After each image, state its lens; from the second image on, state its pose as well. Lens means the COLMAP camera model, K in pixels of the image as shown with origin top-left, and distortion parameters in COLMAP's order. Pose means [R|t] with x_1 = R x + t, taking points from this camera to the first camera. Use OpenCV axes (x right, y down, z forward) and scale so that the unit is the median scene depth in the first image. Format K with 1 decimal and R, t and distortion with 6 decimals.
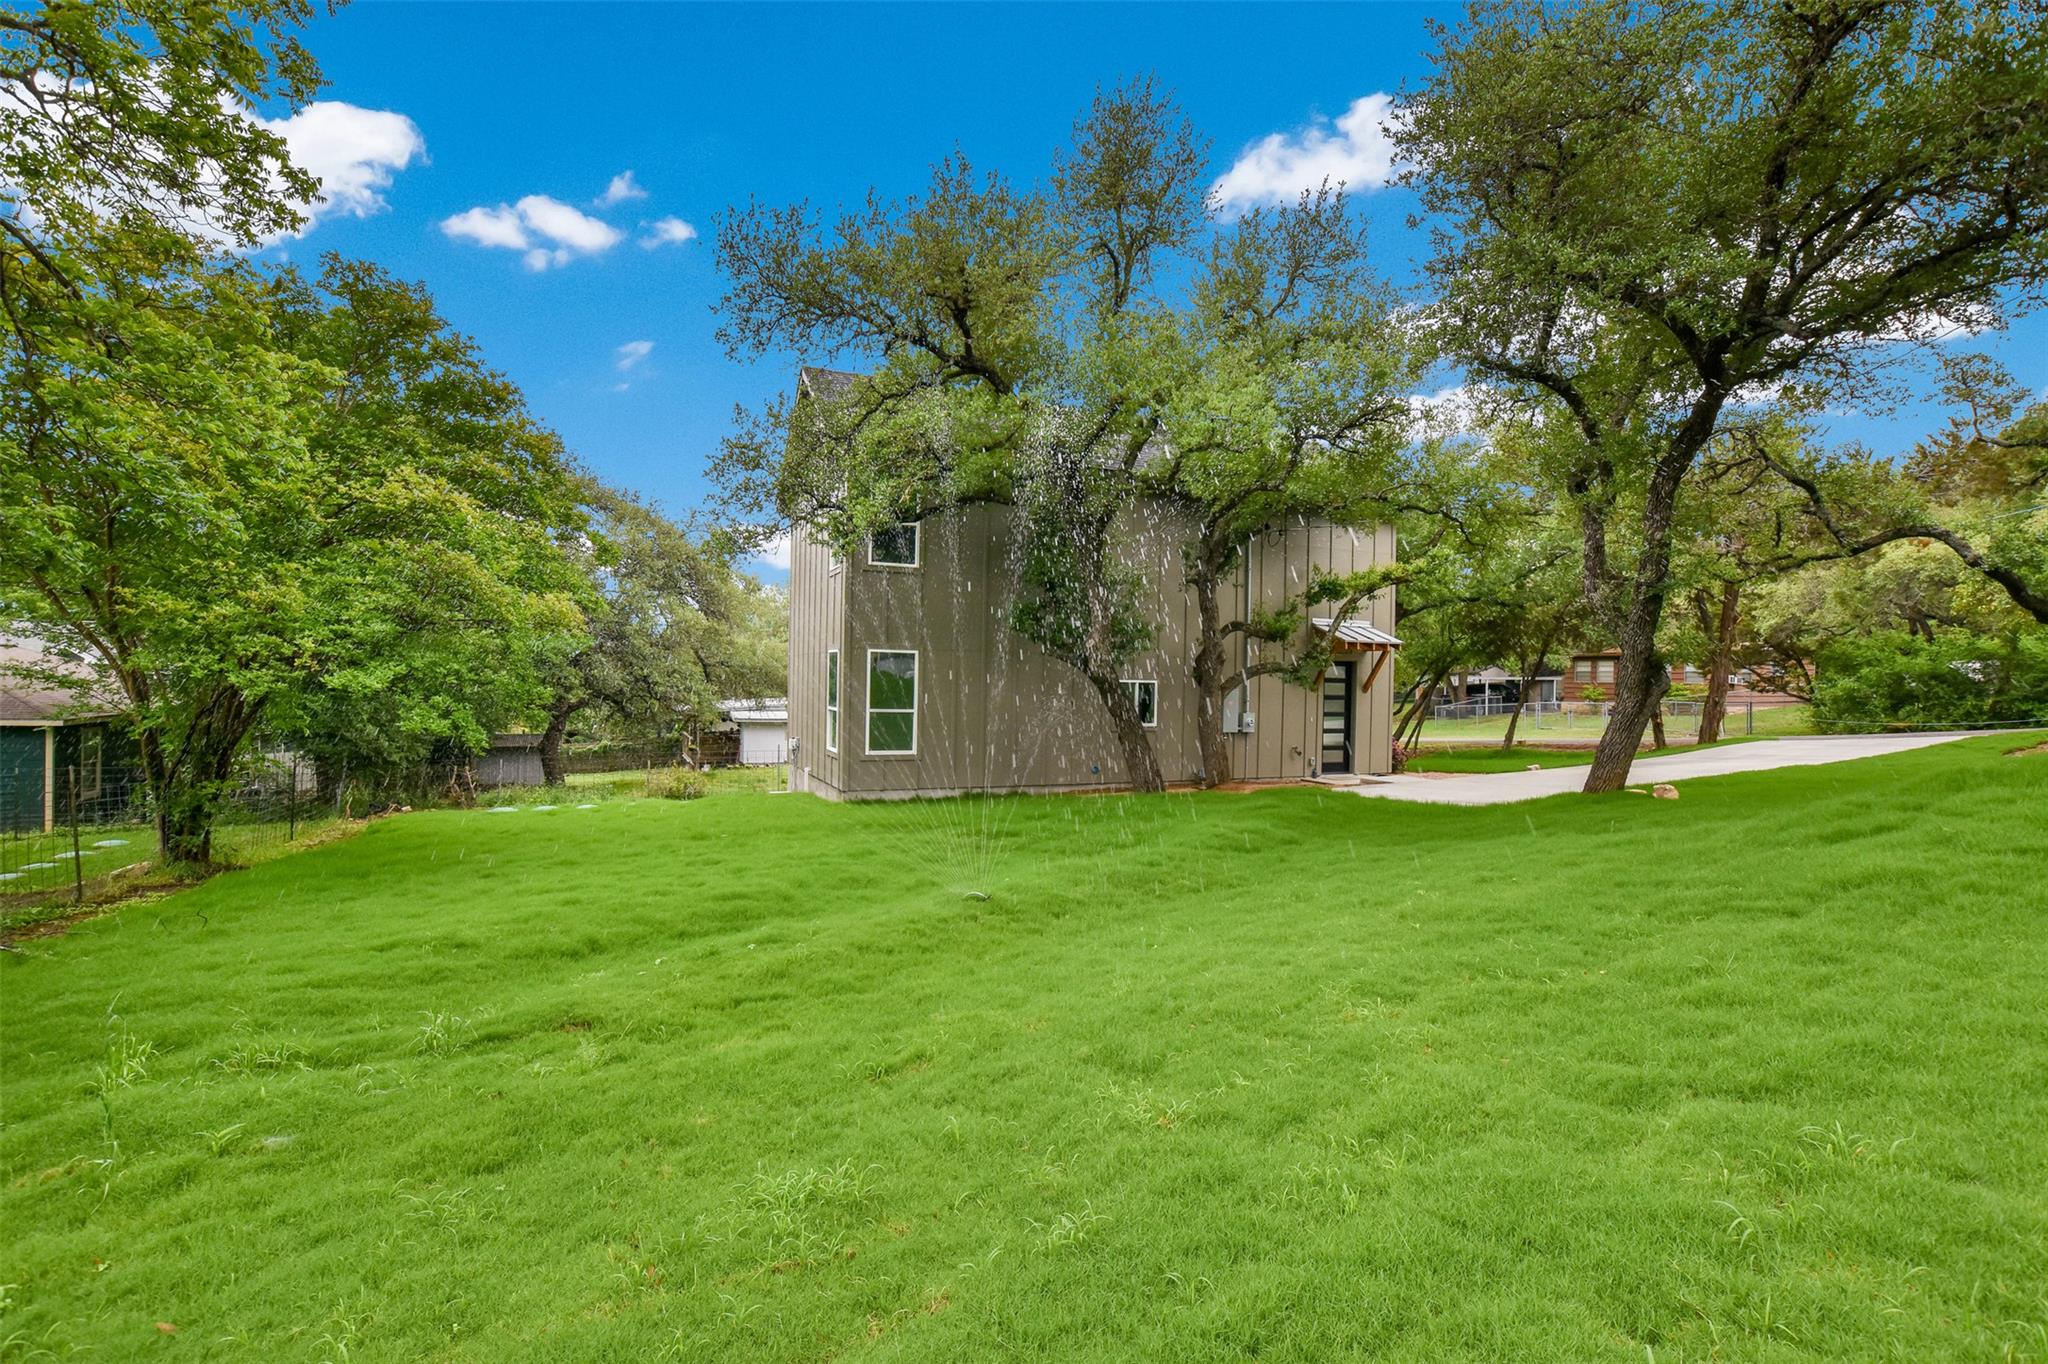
lens RADIAL K [[906.5, 0, 1021.5], [0, 906.5, 692.9], [0, 0, 1]] dist [-0.022971, 0.000148]
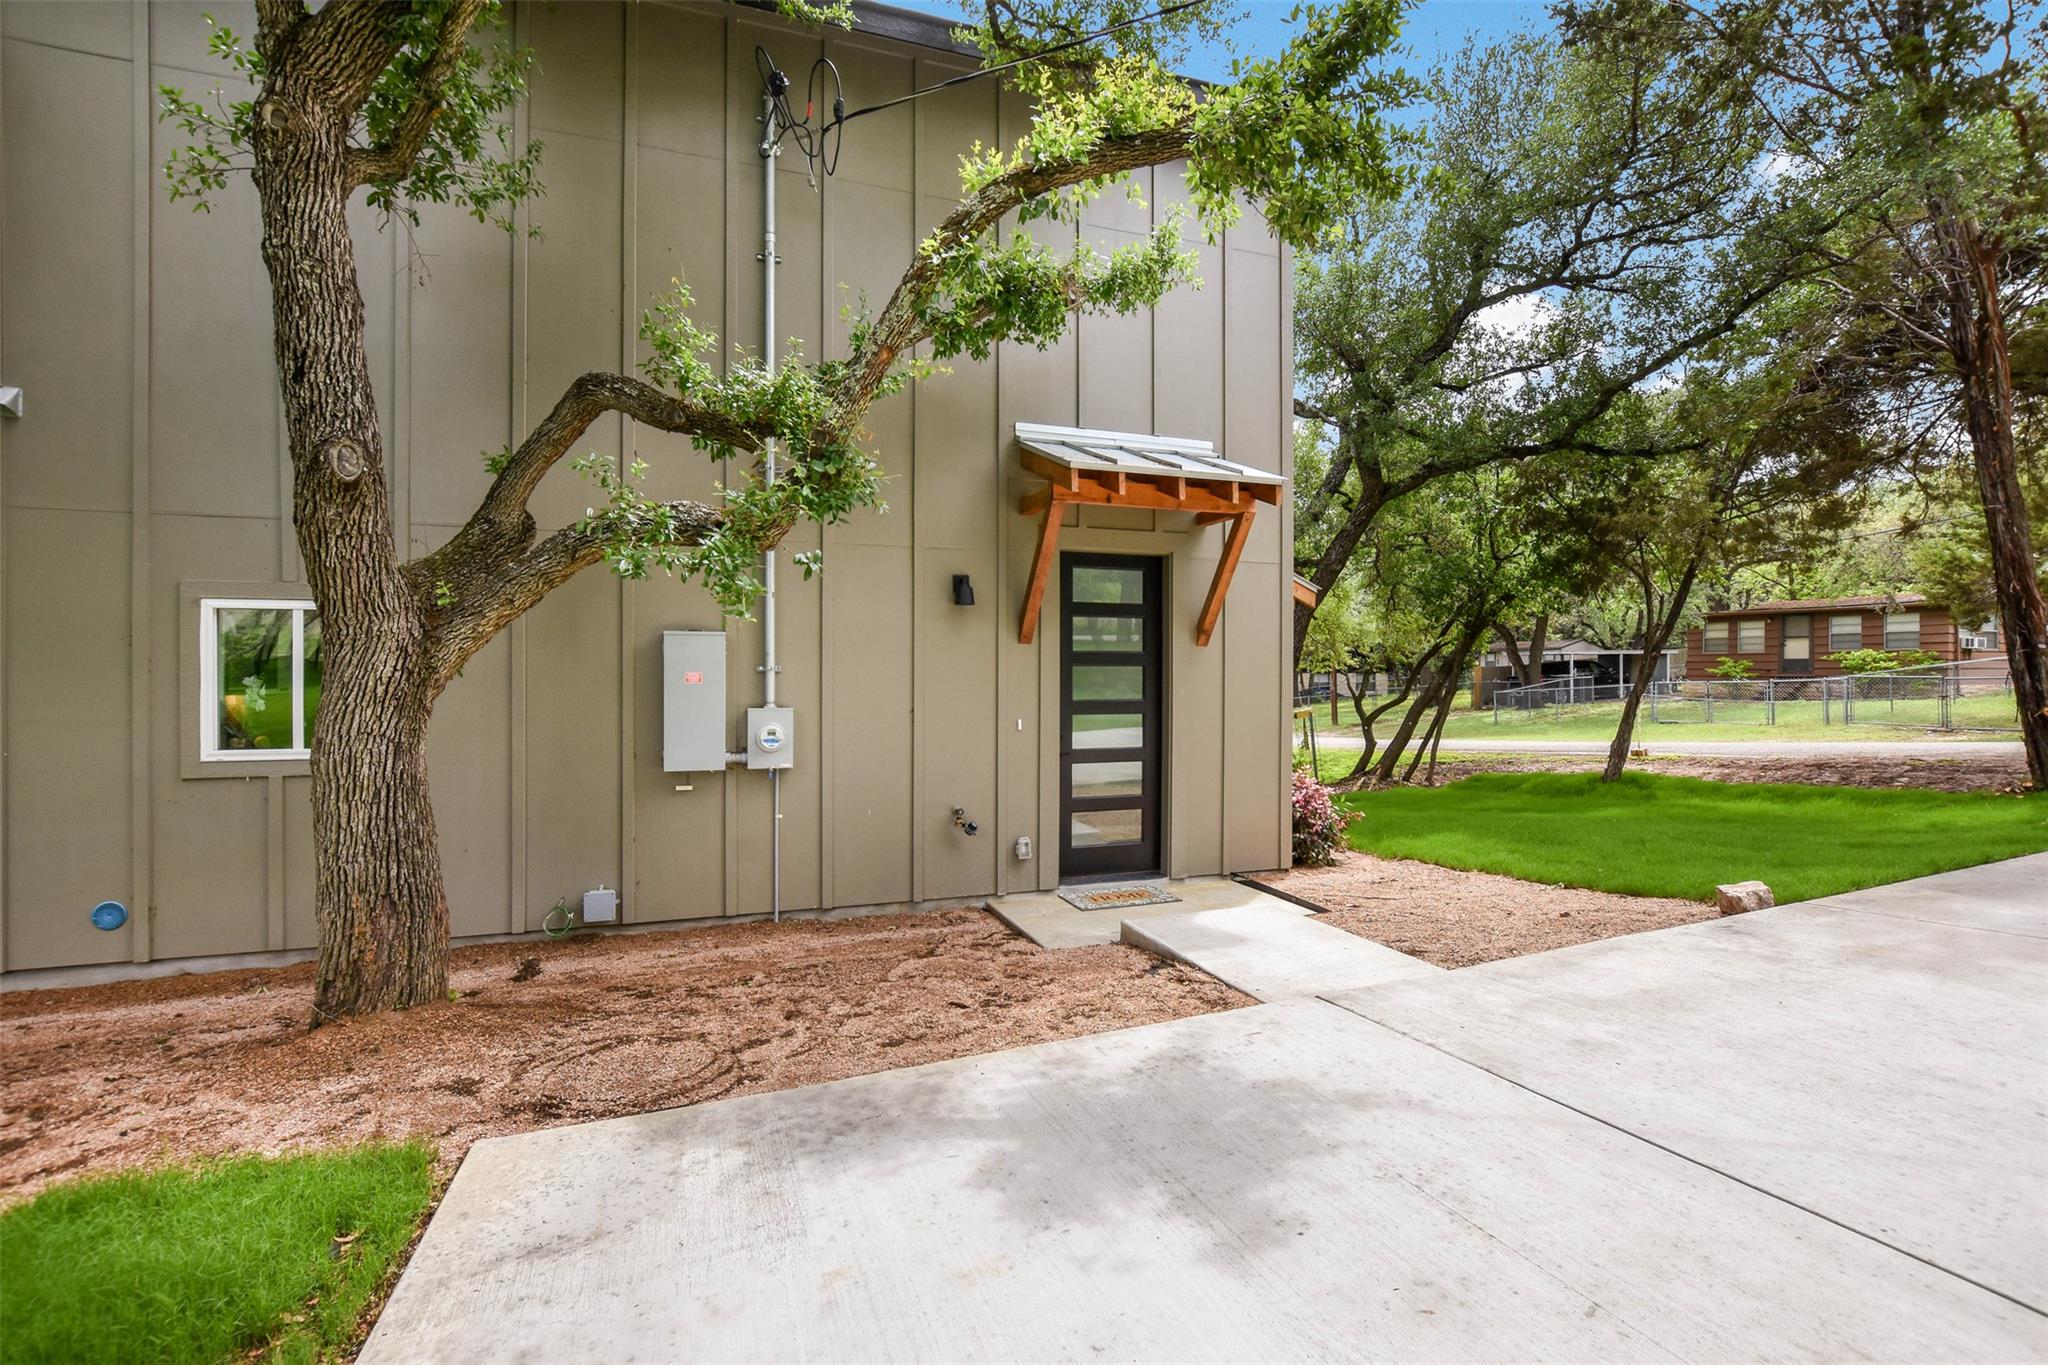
lens RADIAL K [[906.5, 0, 1021.5], [0, 906.5, 693.4], [0, 0, 1]] dist [-0.022971, 0.000148]
pose [[0.997234, -0.012517, -0.073261, 0.335411], [0.013179, 0.999877, 0.008552, 0.014797], [0.073145, -0.009494, 0.997276, 0.646580]]
